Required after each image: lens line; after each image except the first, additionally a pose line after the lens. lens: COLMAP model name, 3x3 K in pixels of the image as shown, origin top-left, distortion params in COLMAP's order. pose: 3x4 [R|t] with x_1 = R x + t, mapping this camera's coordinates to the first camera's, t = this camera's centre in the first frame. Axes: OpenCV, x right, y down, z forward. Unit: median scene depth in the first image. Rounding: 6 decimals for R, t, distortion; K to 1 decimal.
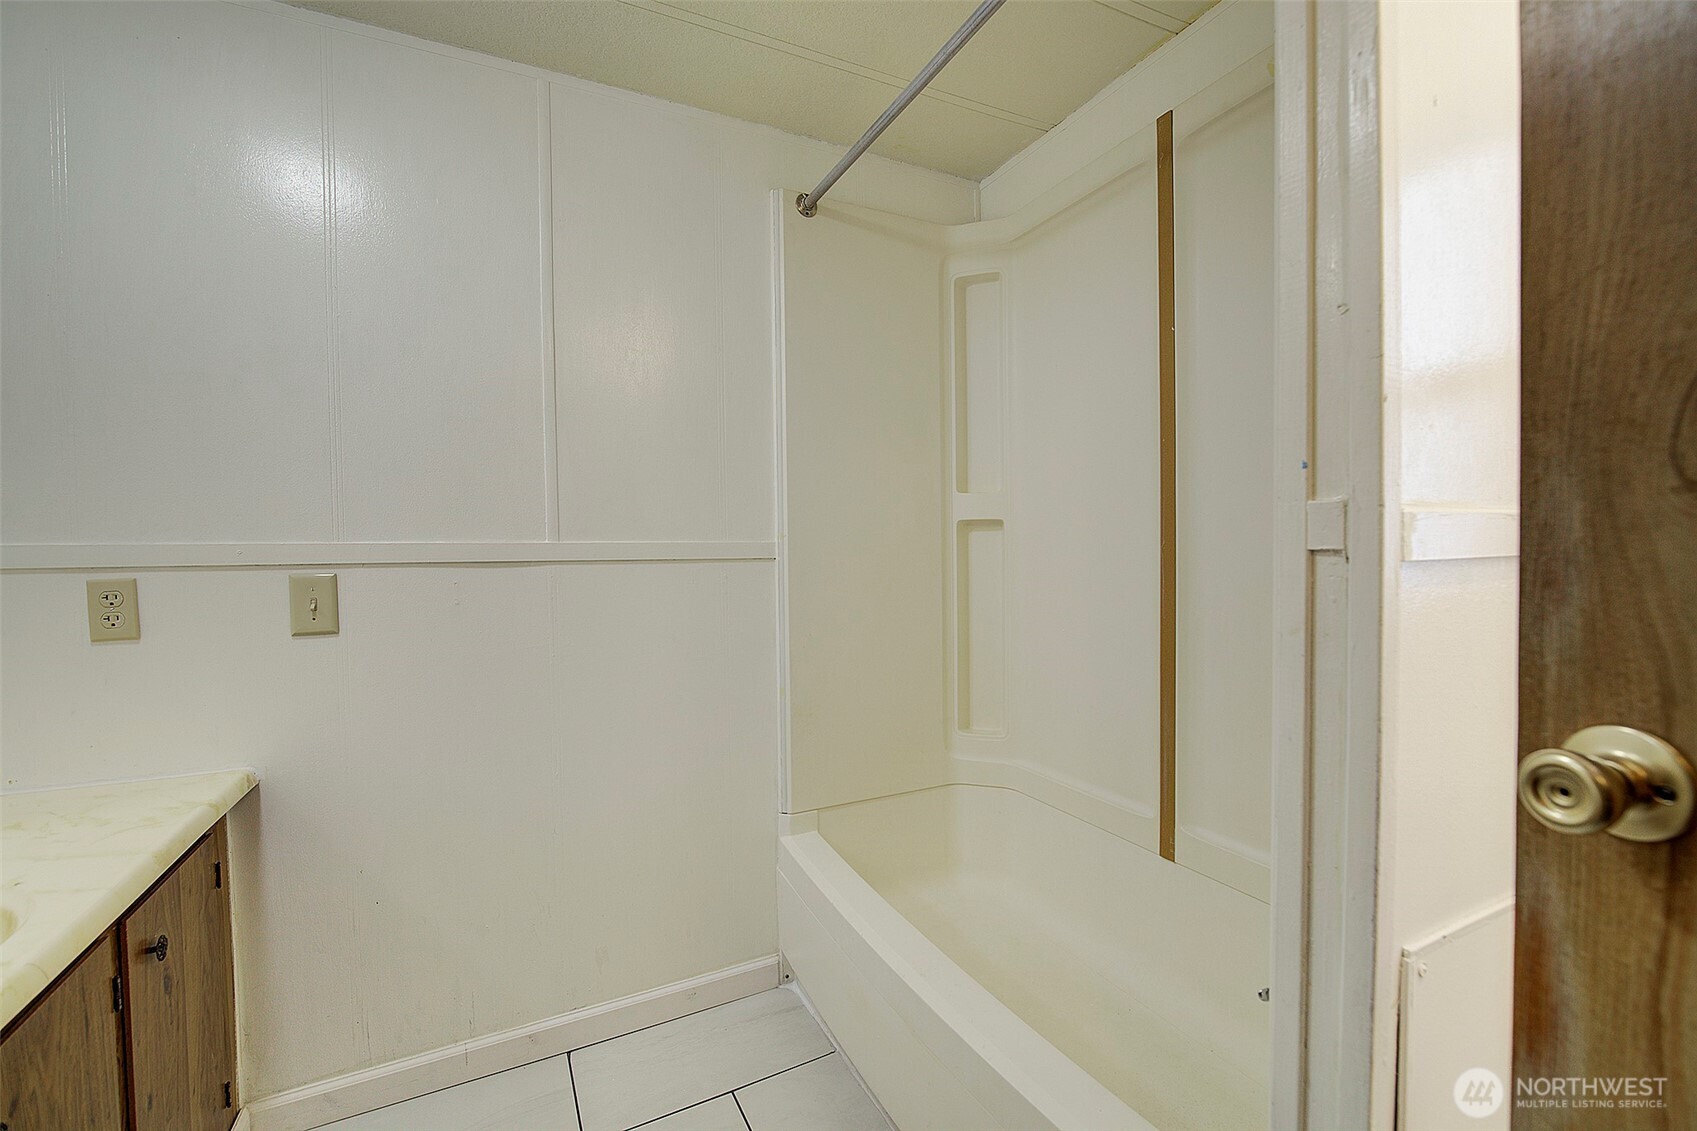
lens RADIAL K [[722.1, 0, 848.5], [0, 722.1, 565.5], [0, 0, 1]] dist [-0.014536, 0.000368]
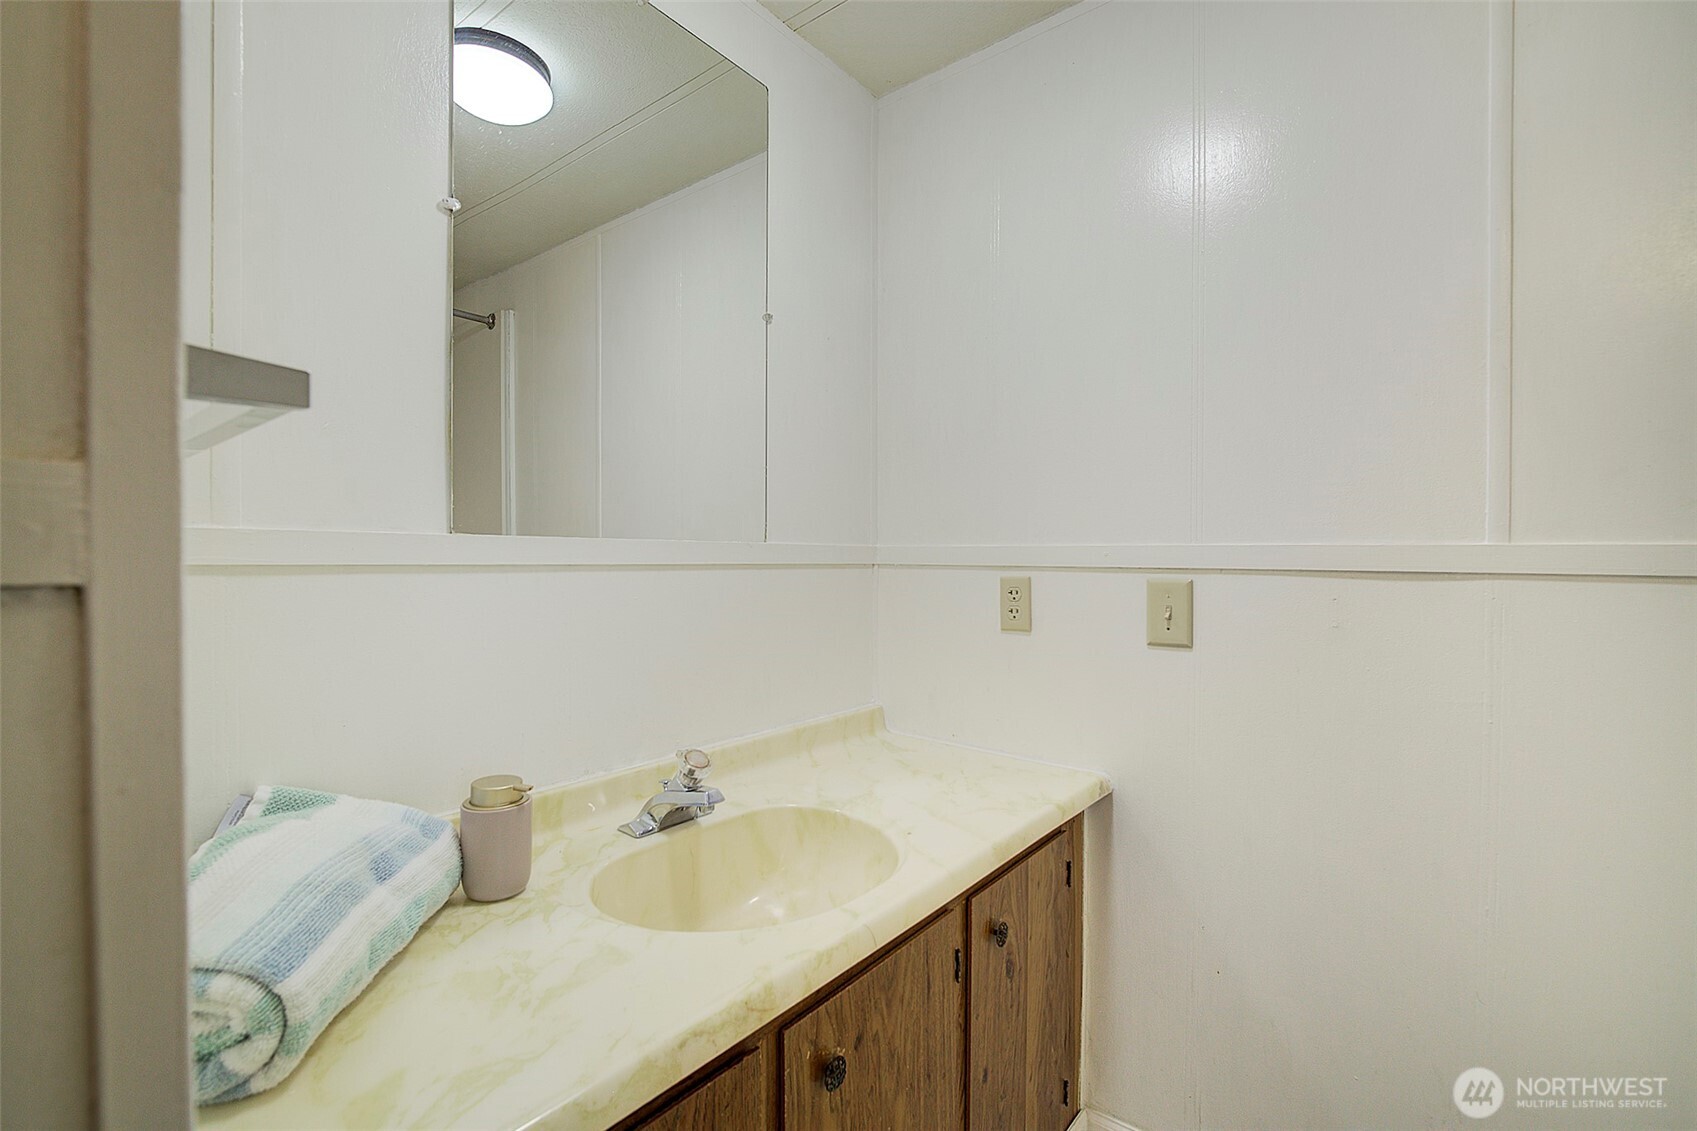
lens RADIAL K [[722.1, 0, 848.5], [0, 722.1, 565.5], [0, 0, 1]] dist [-0.014536, 0.000368]
pose [[0.403950, 0.024399, -0.914456, -0.095042], [-0.027694, 0.999512, 0.014435, -0.008504], [0.914362, 0.019493, 0.404429, 0.309239]]
